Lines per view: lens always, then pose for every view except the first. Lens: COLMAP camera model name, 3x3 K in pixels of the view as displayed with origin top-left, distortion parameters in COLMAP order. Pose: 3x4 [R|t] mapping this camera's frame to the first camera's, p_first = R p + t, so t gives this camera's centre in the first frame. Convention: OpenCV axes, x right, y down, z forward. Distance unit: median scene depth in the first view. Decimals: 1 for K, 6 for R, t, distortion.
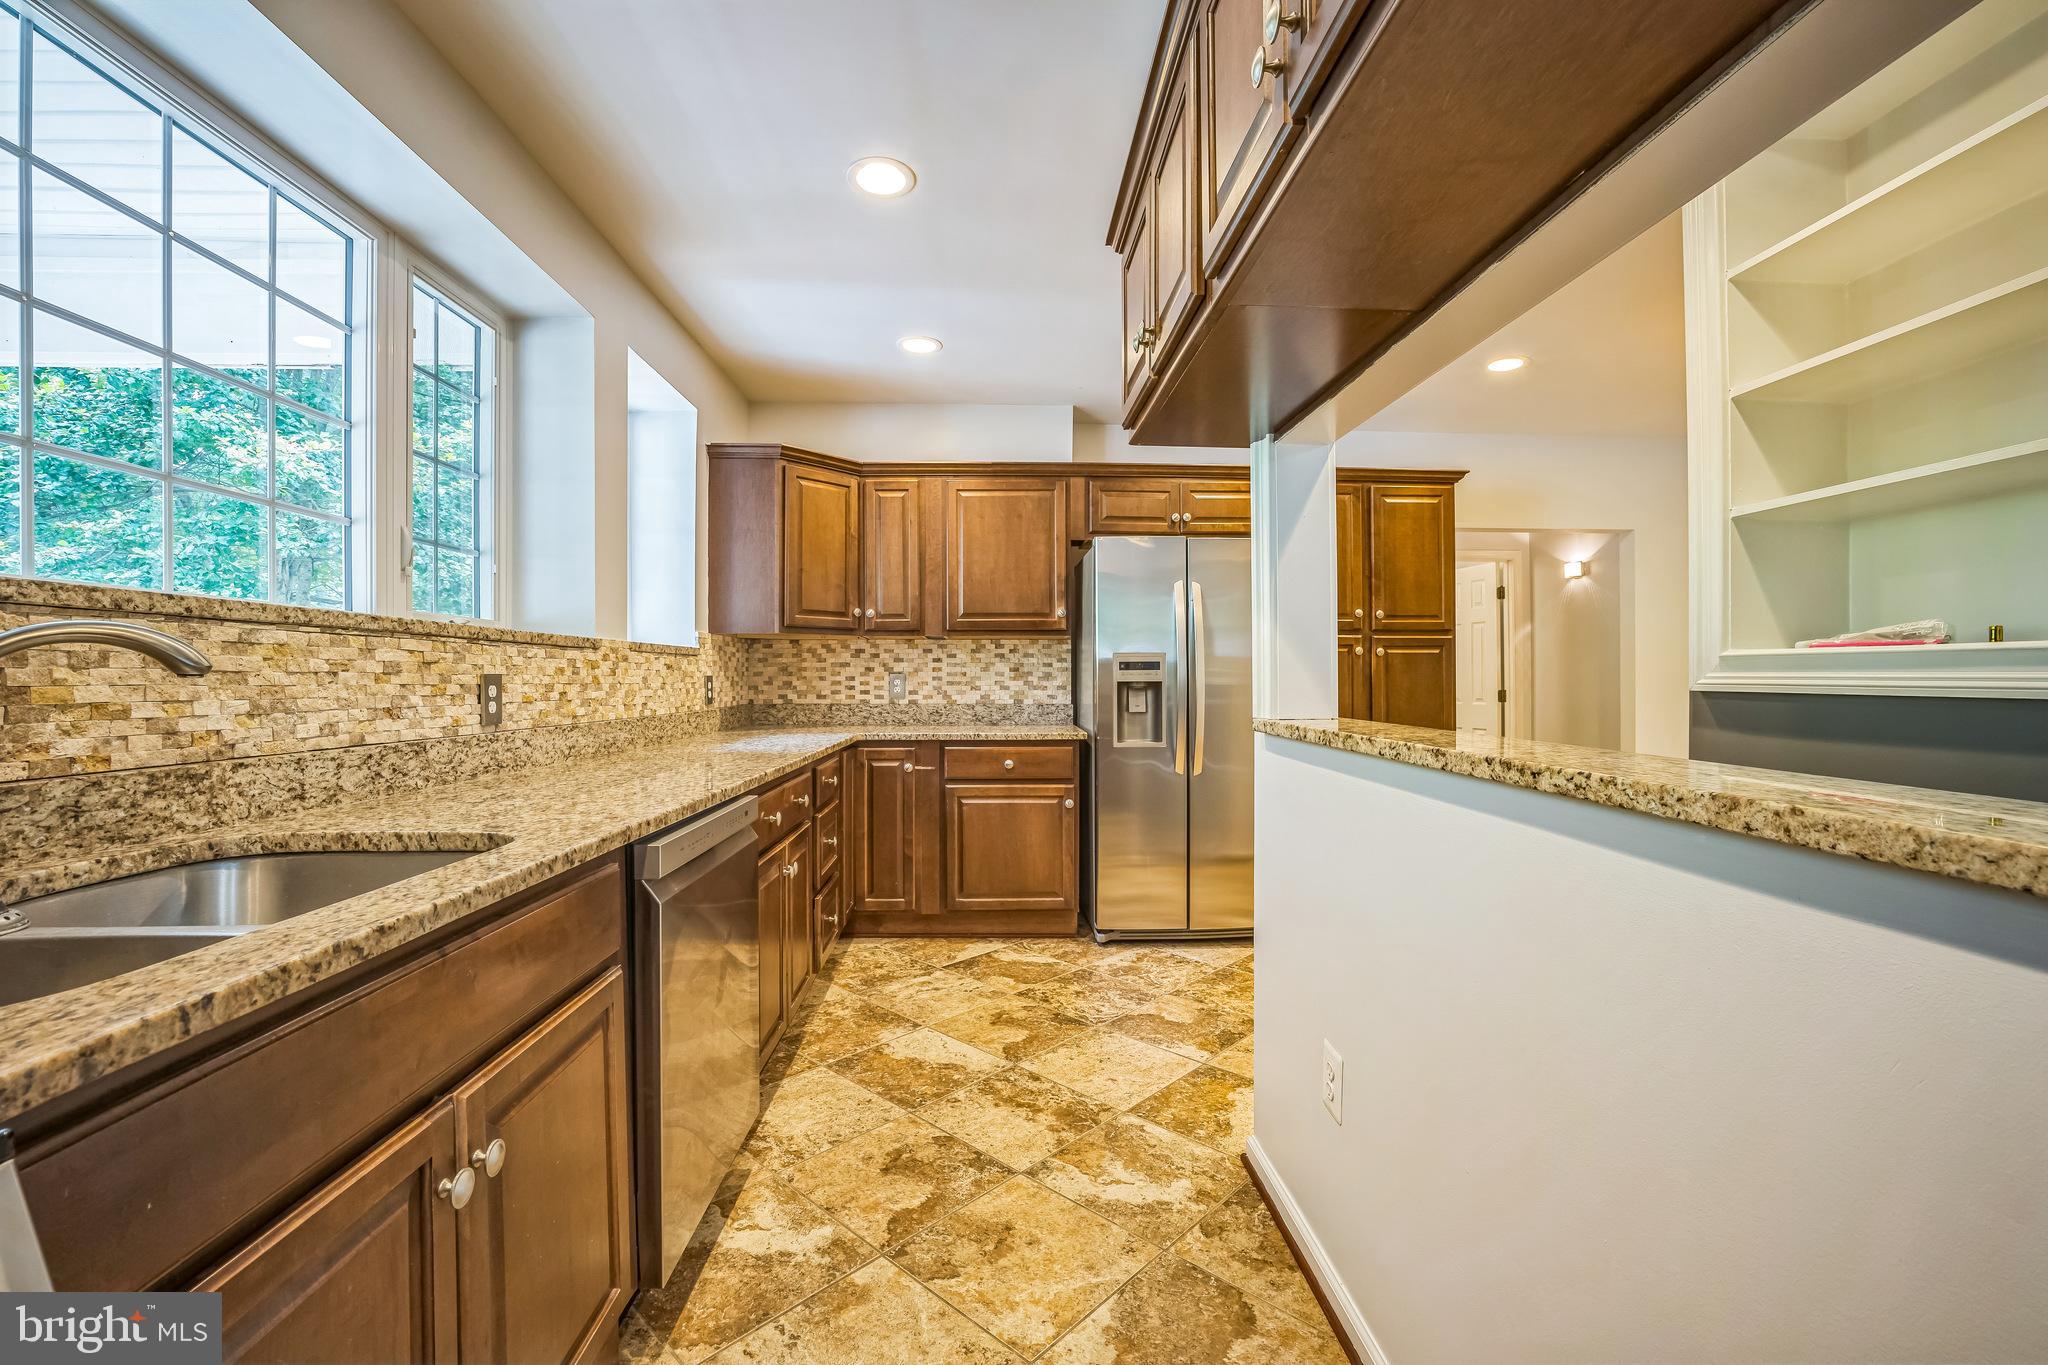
lens RADIAL K [[885.3, 0, 1024.0], [0, 885.3, 682.5], [0, 0, 1]] dist [-0.027013, 0.011520]
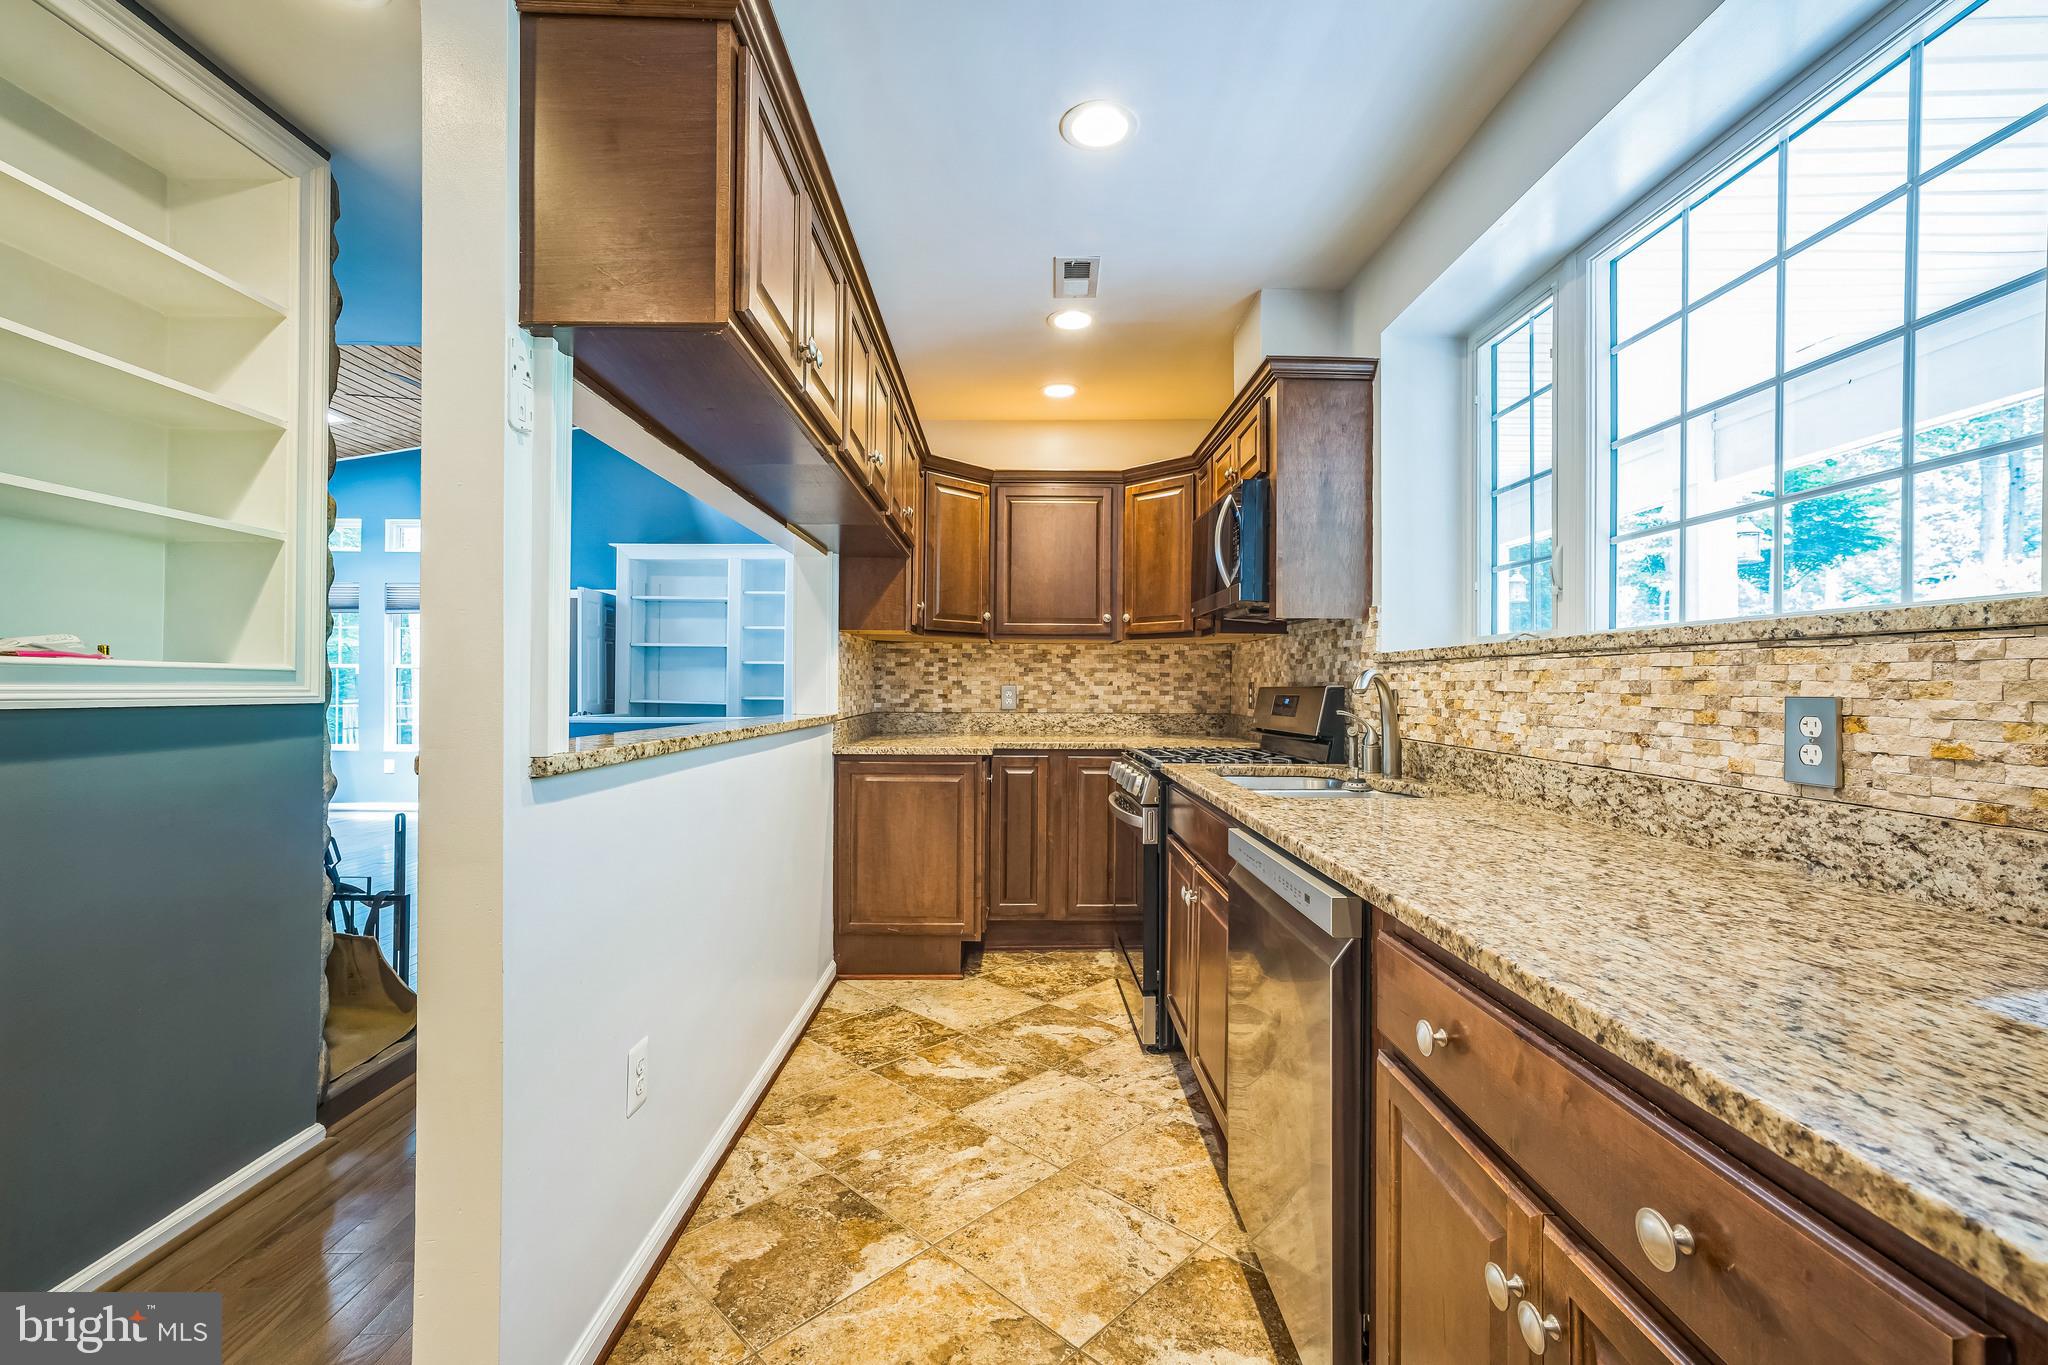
lens RADIAL K [[885.3, 0, 1024.0], [0, 885.3, 682.5], [0, 0, 1]] dist [-0.027013, 0.011520]
pose [[-0.999674, -0.005095, 0.025006, -0.130162], [-0.005054, 0.999986, 0.001682, -0.021429], [-0.025014, 0.001555, -0.999686, 1.959858]]
